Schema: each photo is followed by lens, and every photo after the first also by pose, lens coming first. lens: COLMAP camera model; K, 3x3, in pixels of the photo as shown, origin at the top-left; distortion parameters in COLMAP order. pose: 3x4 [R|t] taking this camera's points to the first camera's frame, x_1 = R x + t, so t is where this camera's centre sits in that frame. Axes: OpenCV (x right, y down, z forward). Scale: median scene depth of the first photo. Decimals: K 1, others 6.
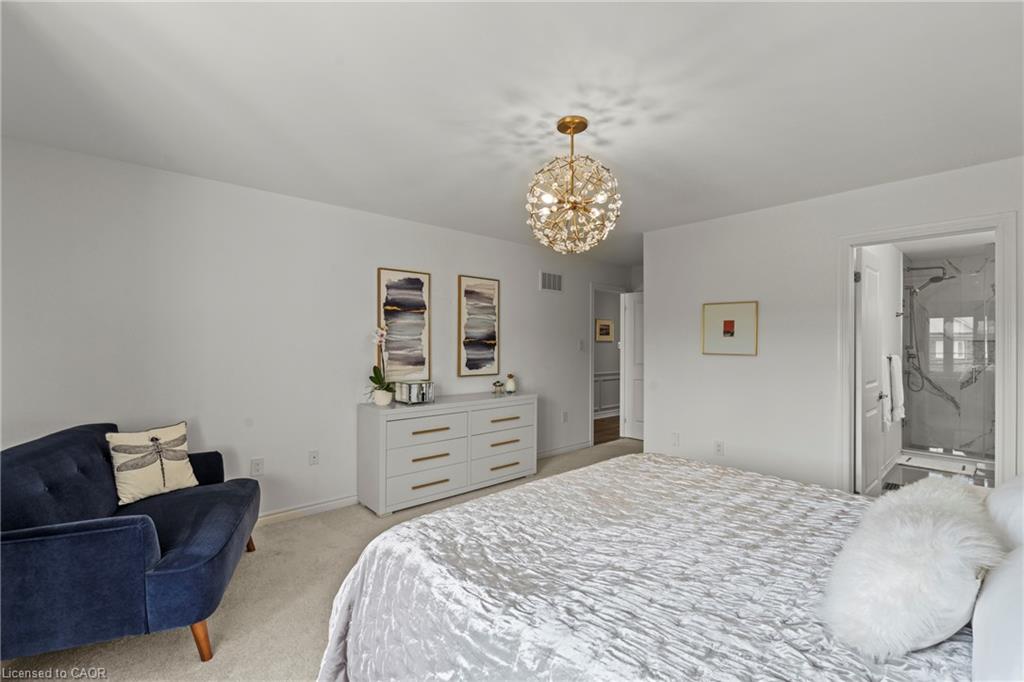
lens RADIAL K [[451.3, 0, 513.5], [0, 451.3, 342.1], [0, 0, 1]] dist [-0.003732, 0.001683]
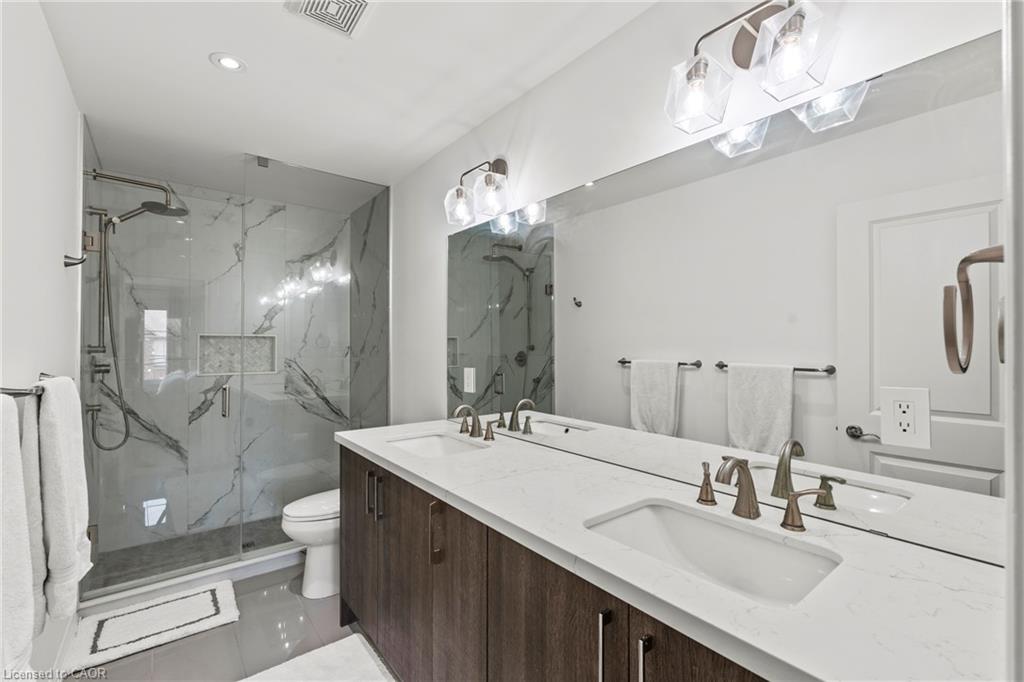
lens RADIAL K [[451.3, 0, 512.3], [0, 451.3, 342.1], [0, 0, 1]] dist [-0.003732, 0.001683]
pose [[0.084953, 0.004114, 0.996376, 0.594465], [-0.007531, 0.999966, -0.003487, 0.004323], [-0.996356, -0.007208, 0.084981, 0.697964]]
